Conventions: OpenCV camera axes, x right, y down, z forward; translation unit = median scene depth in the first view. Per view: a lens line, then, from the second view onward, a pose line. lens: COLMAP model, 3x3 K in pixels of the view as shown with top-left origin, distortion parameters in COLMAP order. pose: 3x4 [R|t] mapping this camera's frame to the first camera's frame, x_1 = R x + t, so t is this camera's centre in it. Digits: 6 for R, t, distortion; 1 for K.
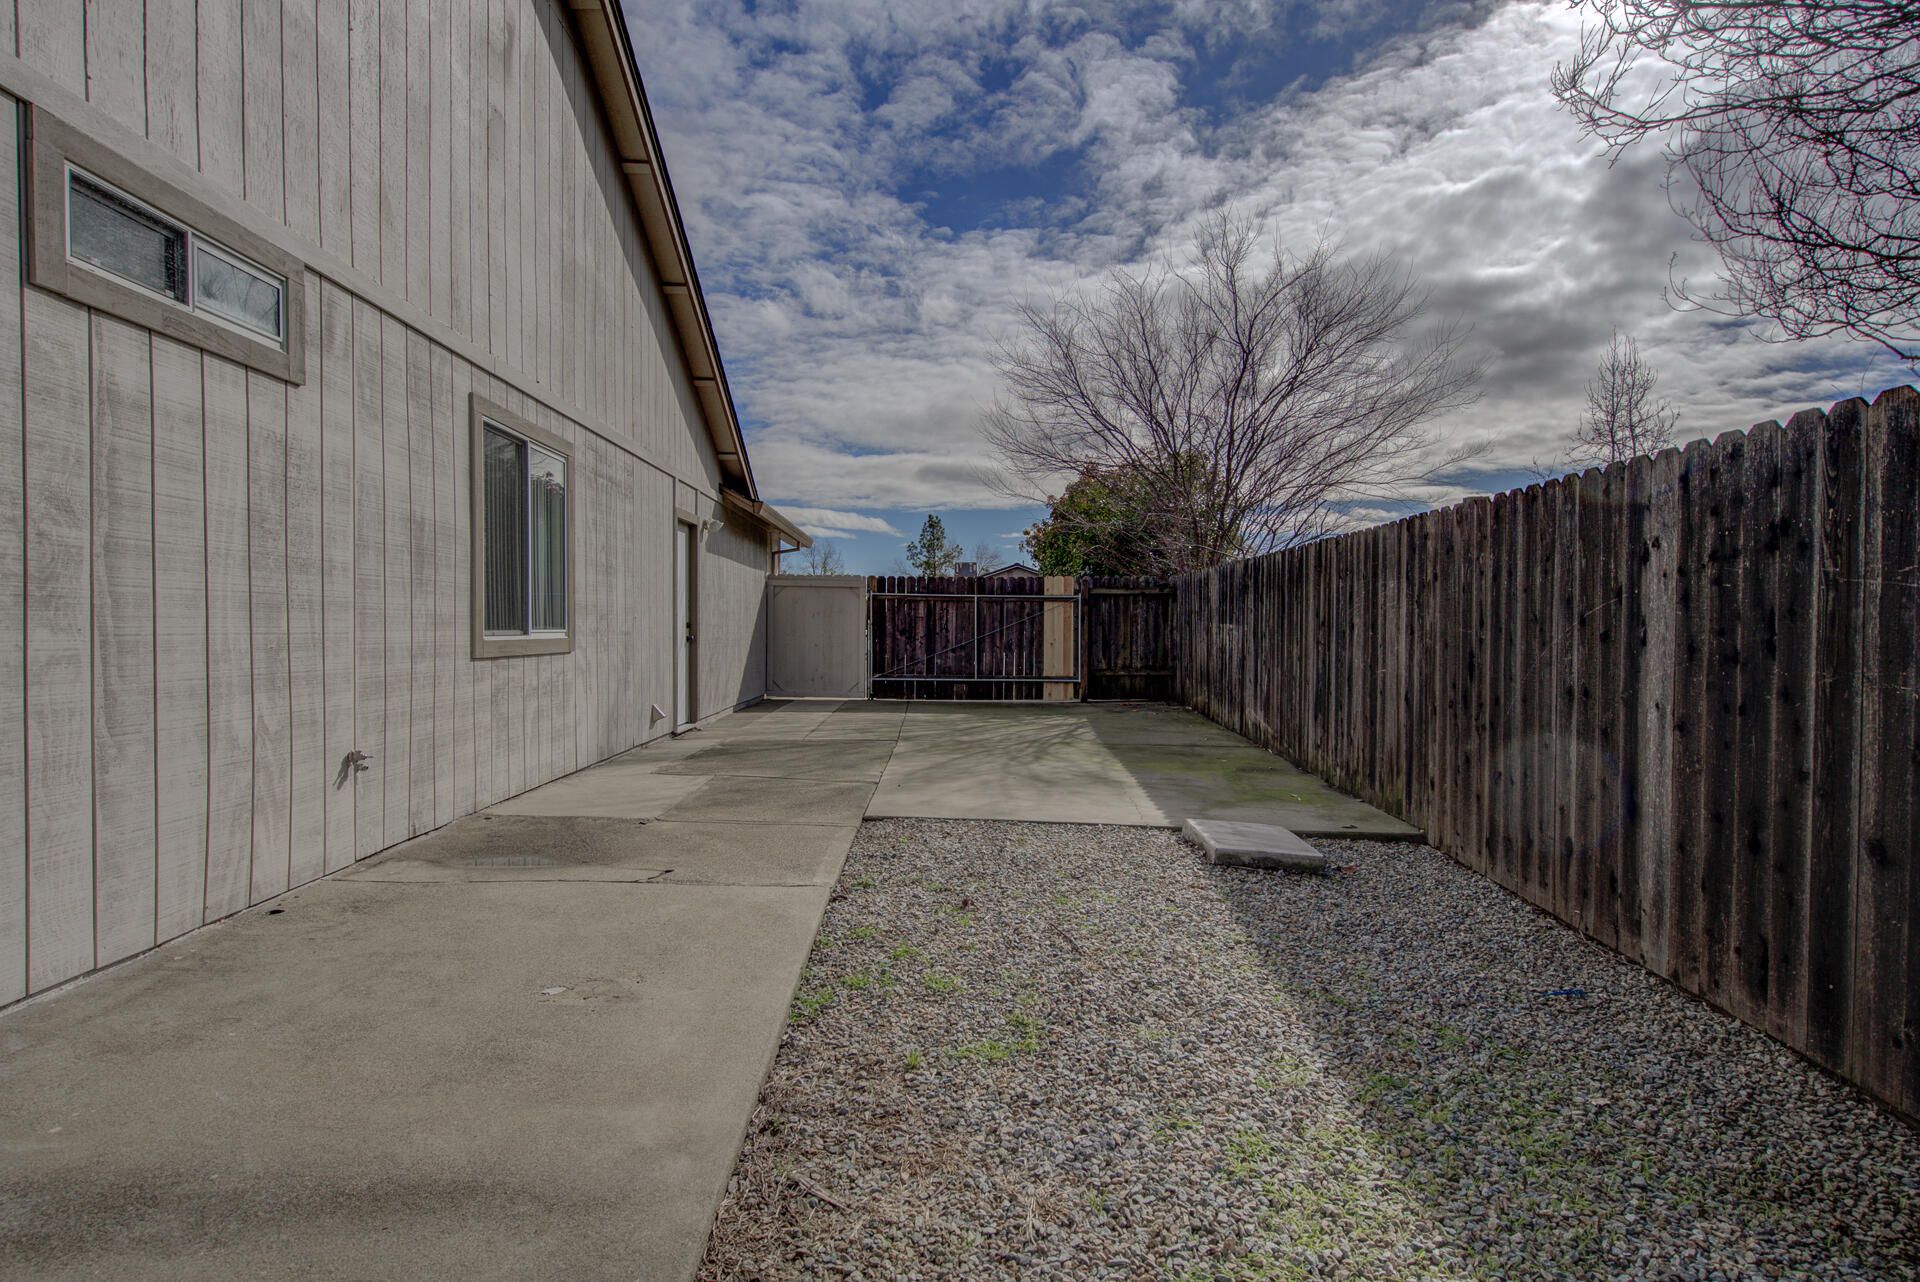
lens RADIAL K [[941.4, 0, 960.0], [0, 941.4, 641.0], [0, 0, 1]] dist [0.001630, 0.000443]
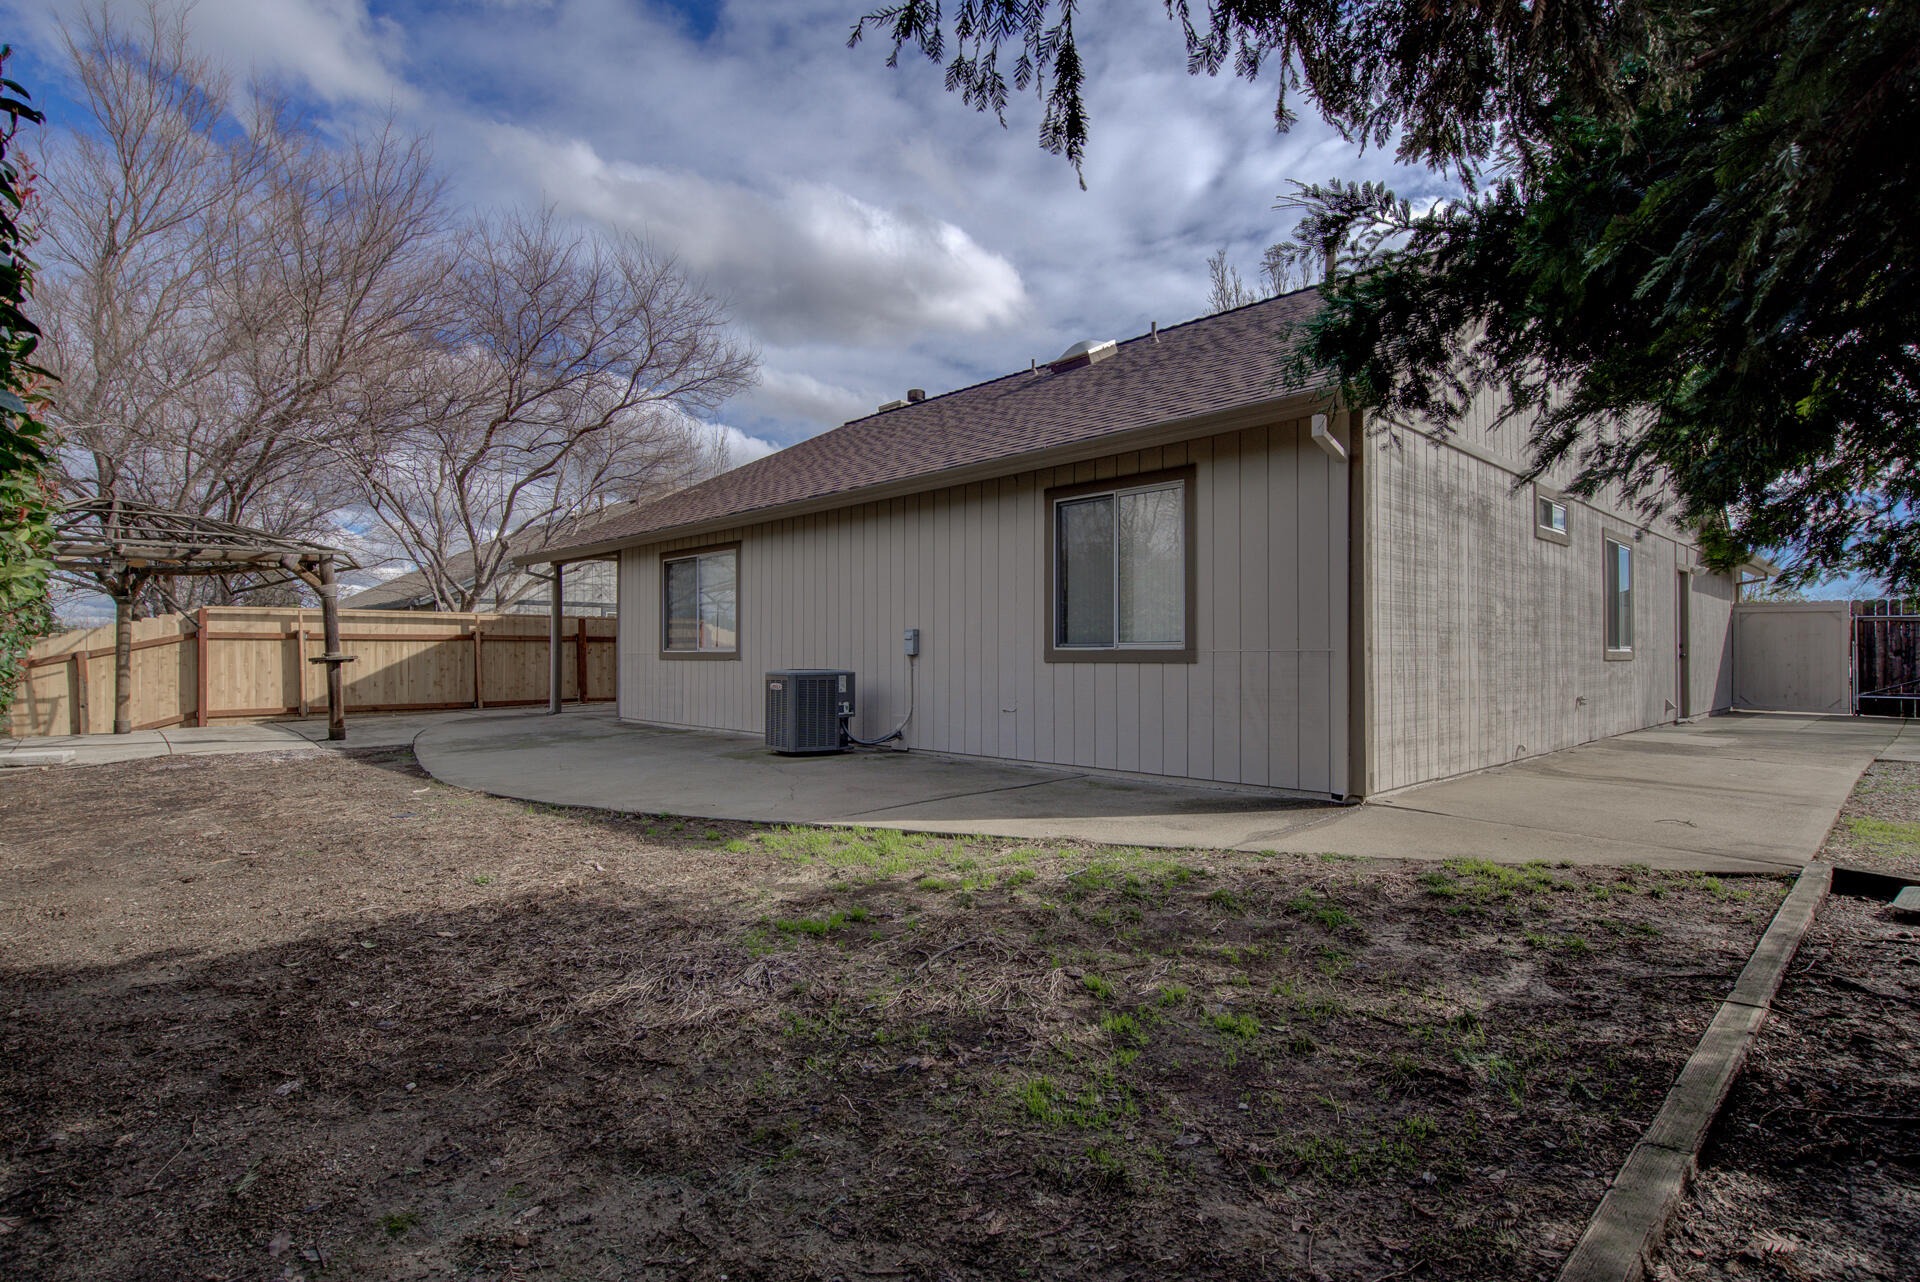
lens RADIAL K [[941.4, 0, 960.0], [0, 941.4, 641.0], [0, 0, 1]] dist [0.001630, 0.000443]
pose [[0.672044, -0.013808, -0.740383, 0.015763], [-0.009795, 0.999573, -0.027533, 0.017344], [0.740447, 0.025755, 0.671621, -0.492055]]
